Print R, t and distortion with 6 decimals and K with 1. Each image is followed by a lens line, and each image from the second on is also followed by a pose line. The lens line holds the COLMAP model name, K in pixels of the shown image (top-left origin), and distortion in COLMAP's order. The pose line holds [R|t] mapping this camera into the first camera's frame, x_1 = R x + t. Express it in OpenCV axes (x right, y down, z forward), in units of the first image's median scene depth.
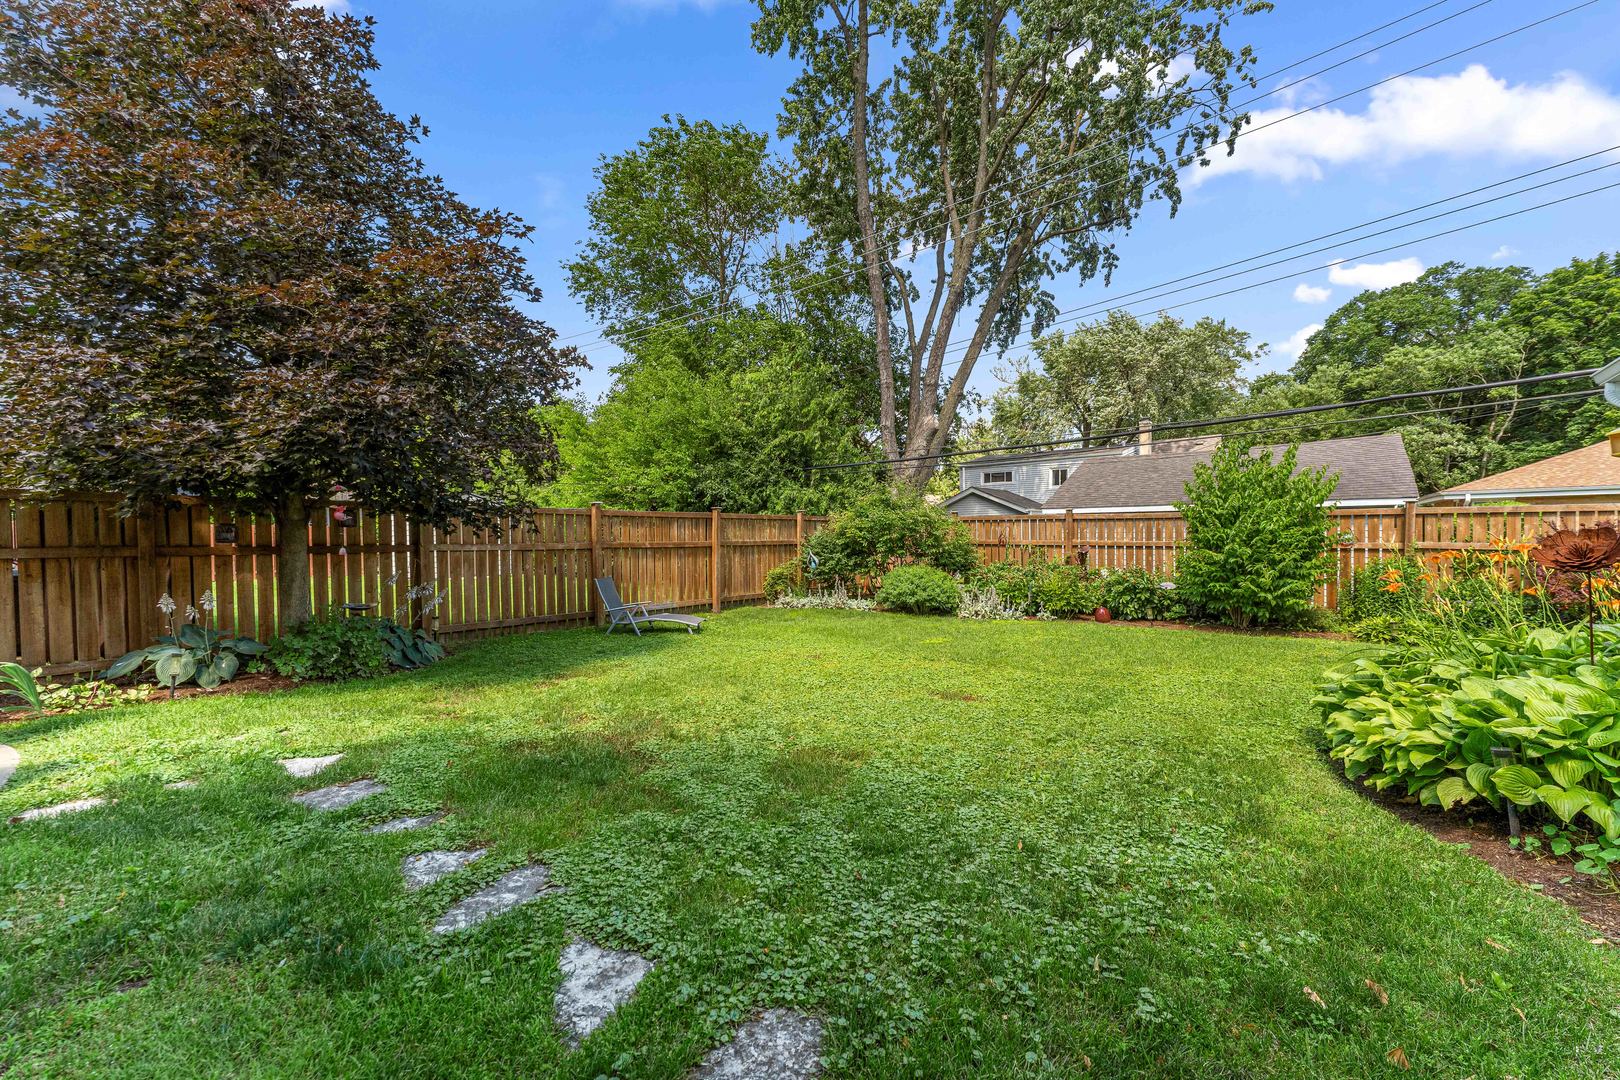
lens RADIAL K [[650.3, 0, 798.6], [0, 650.3, 515.8], [0, 0, 1]] dist [0.000426, -0.000115]
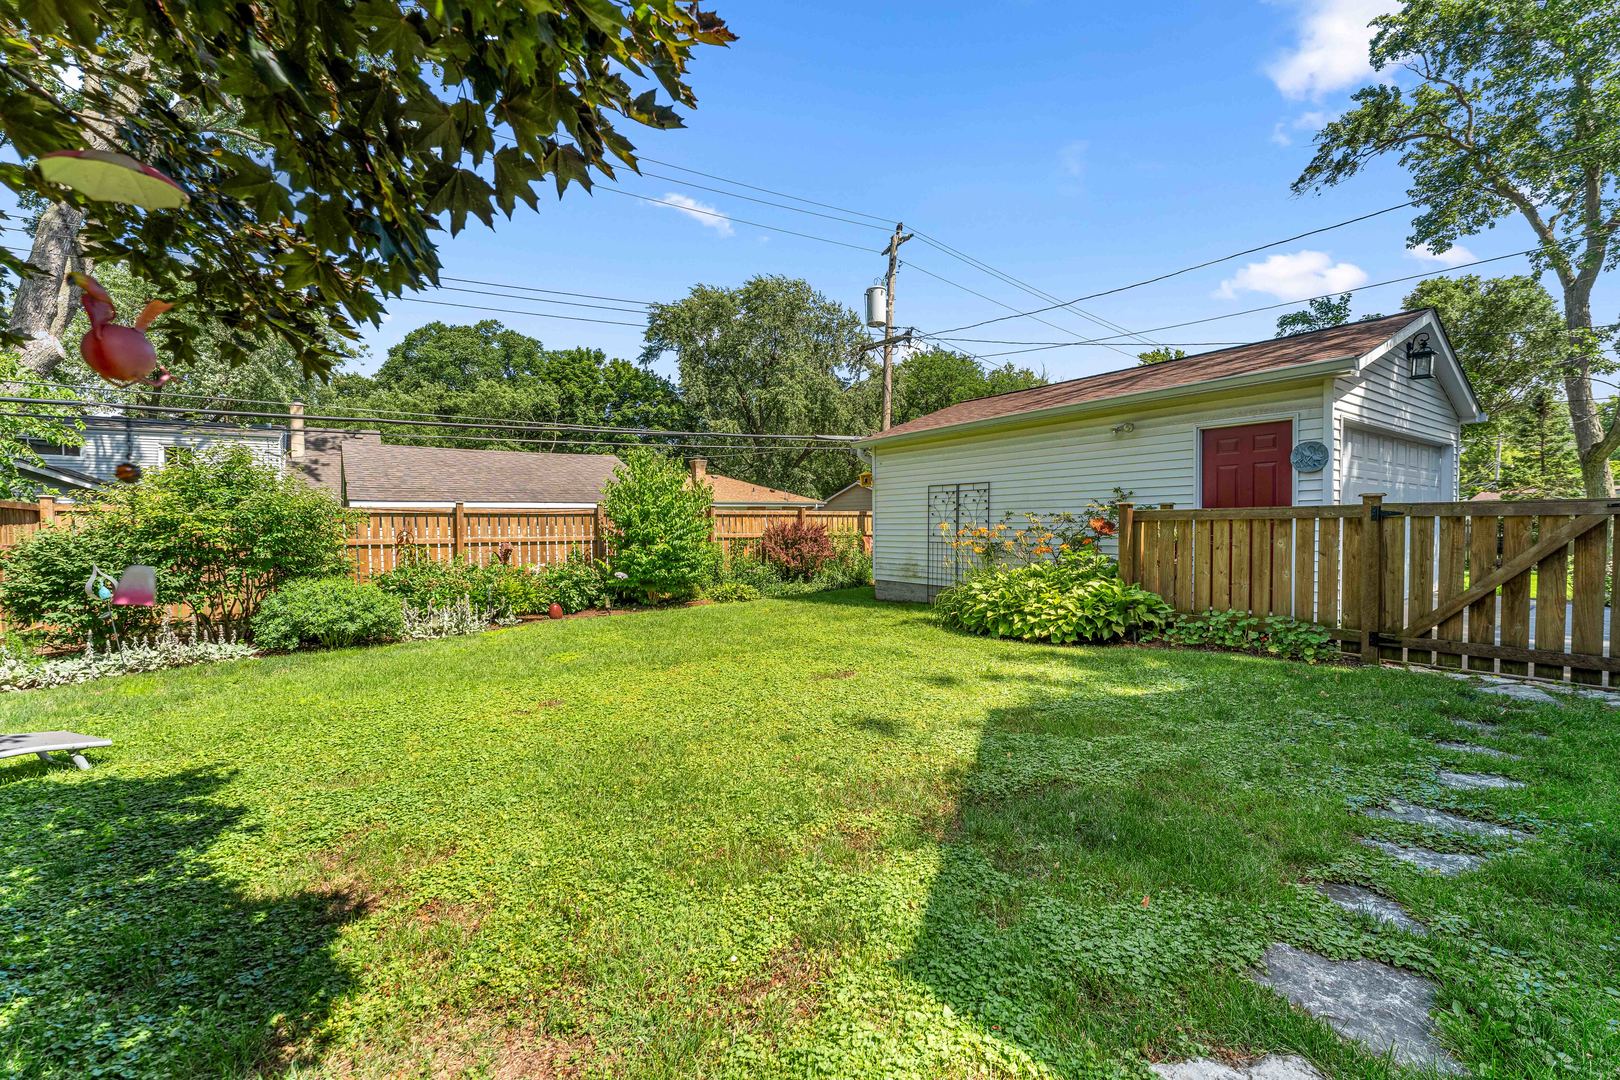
lens RADIAL K [[650.3, 0, 798.6], [0, 650.3, 515.8], [0, 0, 1]] dist [0.000426, -0.000115]
pose [[0.273476, 0.016607, 0.961735, -0.298821], [-0.016812, 0.999781, -0.012483, 0.010320], [-0.961732, -0.012755, 0.273695, 0.294764]]
